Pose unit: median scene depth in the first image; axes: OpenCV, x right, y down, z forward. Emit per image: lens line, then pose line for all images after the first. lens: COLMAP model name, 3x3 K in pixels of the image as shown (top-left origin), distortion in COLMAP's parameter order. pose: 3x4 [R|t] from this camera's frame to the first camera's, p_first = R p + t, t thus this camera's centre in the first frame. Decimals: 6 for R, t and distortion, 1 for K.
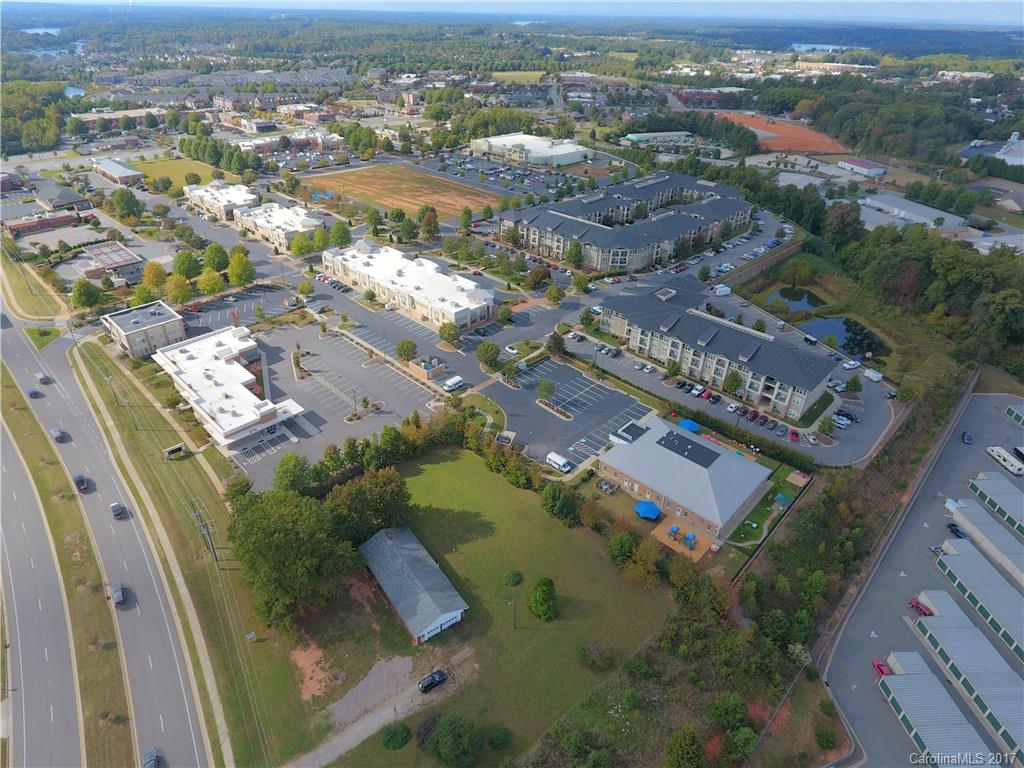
lens RADIAL K [[586.1, 0, 495.3], [0, 586.1, 387.0], [0, 0, 1]] dist [-0.003169, -0.002164]
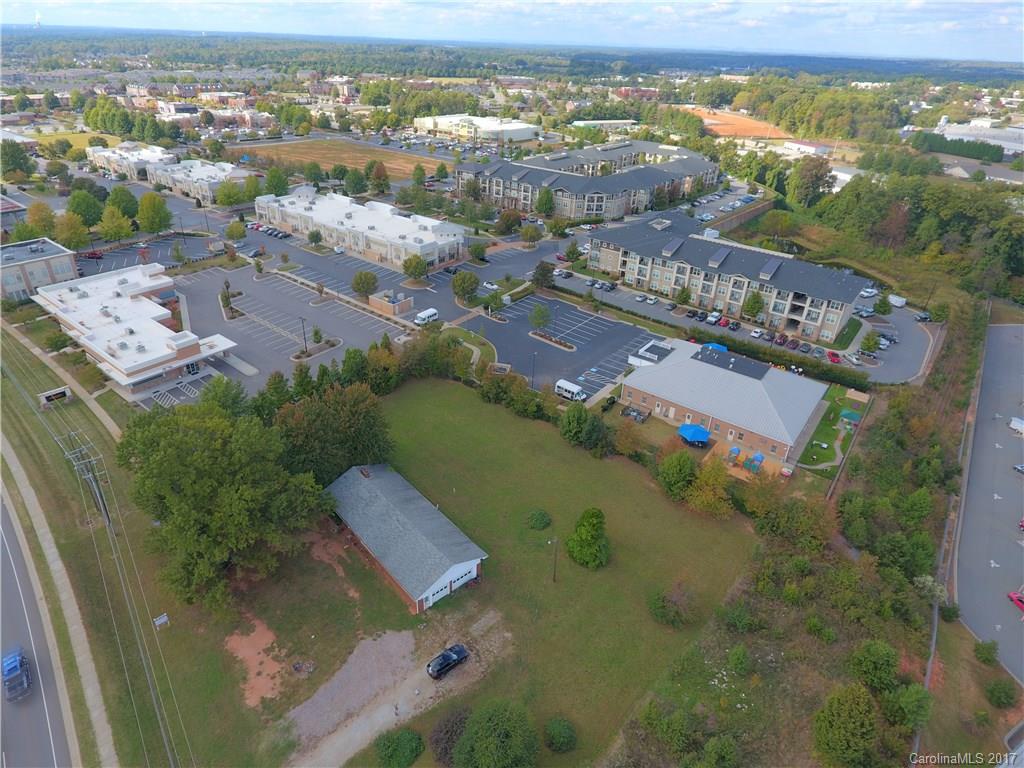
lens RADIAL K [[586.1, 0, 495.3], [0, 586.1, 387.0], [0, 0, 1]] dist [-0.003169, -0.002164]
pose [[0.994160, -0.037434, 0.101214, -0.059448], [0.041135, 0.998550, -0.034730, 0.118316], [-0.099767, 0.038691, 0.994258, 0.175701]]
